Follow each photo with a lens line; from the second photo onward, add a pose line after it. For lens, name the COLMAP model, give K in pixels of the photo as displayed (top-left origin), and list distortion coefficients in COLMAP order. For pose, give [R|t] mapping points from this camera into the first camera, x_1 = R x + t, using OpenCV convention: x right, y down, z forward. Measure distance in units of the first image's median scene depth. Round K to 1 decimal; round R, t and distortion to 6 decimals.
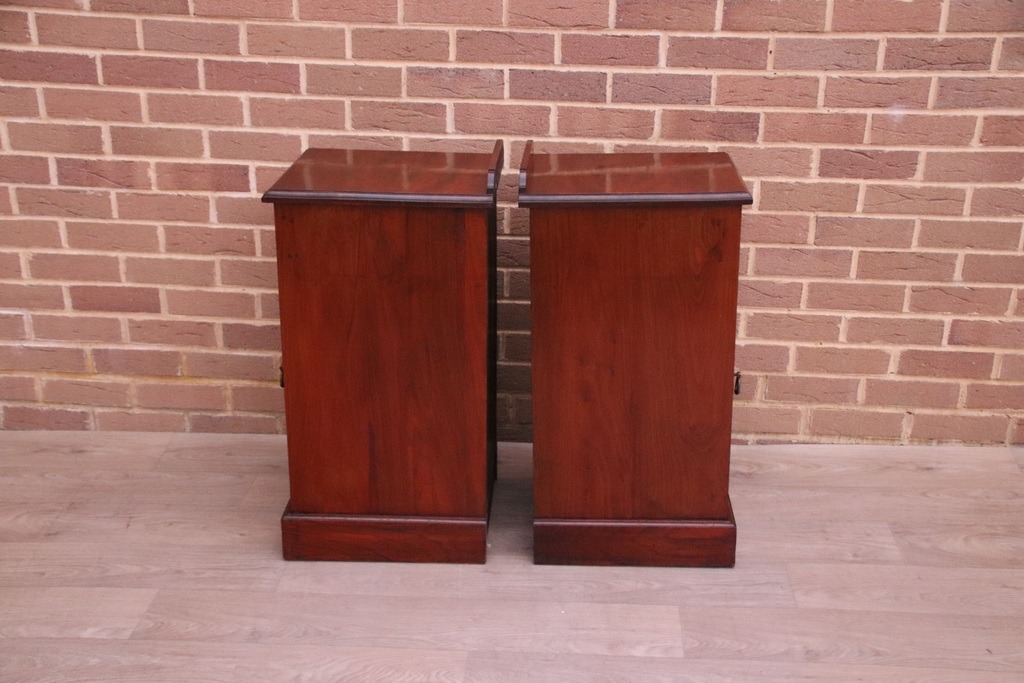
lens RADIAL K [[1195.1, 0, 517.7], [0, 1195.1, 361.8], [0, 0, 1]] dist [0.136581, 0.000000]
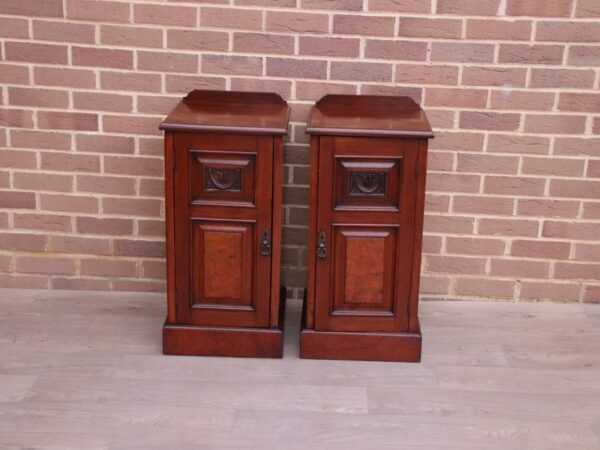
lens RADIAL K [[934.4, 0, 297.0], [0, 934.4, 239.0], [0, 0, 1]] dist [0.235478, 0.000000]
pose [[0.999380, 0.016106, 0.031305, -0.001448], [-0.014134, 0.997962, -0.062229, 0.073602], [-0.032244, 0.061748, 0.997571, -0.228310]]
